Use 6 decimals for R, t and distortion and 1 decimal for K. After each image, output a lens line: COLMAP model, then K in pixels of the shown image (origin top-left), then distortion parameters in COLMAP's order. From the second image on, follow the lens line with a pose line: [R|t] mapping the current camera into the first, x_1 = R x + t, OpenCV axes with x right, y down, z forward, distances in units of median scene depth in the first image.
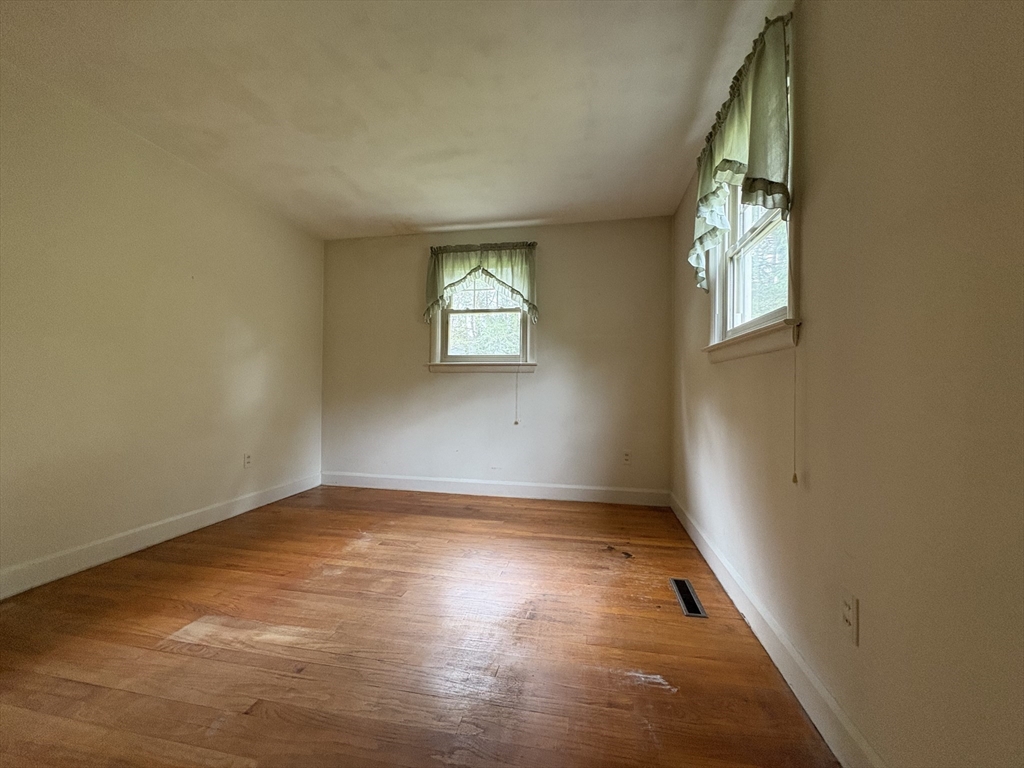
lens RADIAL K [[405.9, 0, 512.2], [0, 405.9, 385.7], [0, 0, 1]] dist [-0.000103, 0.000430]
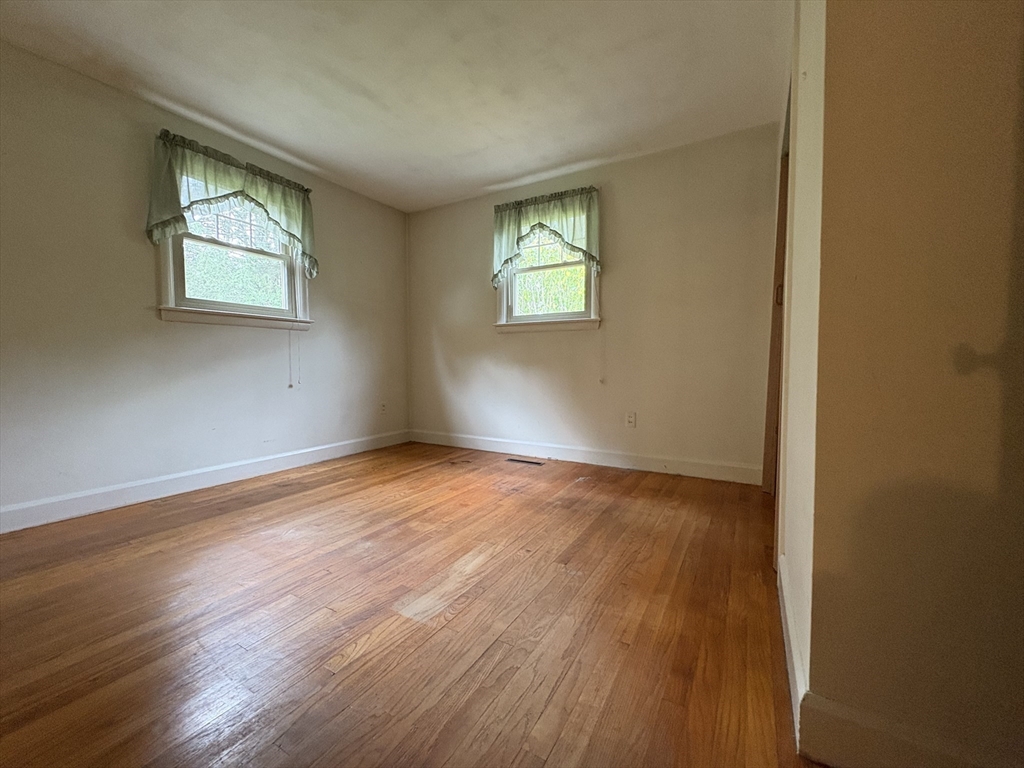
lens RADIAL K [[405.9, 0, 512.6], [0, 405.9, 384.3], [0, 0, 1]] dist [-0.000103, 0.000430]
pose [[0.330388, -0.057577, 0.942087, -0.710682], [-0.003190, 0.998064, 0.062117, 0.032434], [-0.943840, -0.023528, 0.329565, 0.254569]]
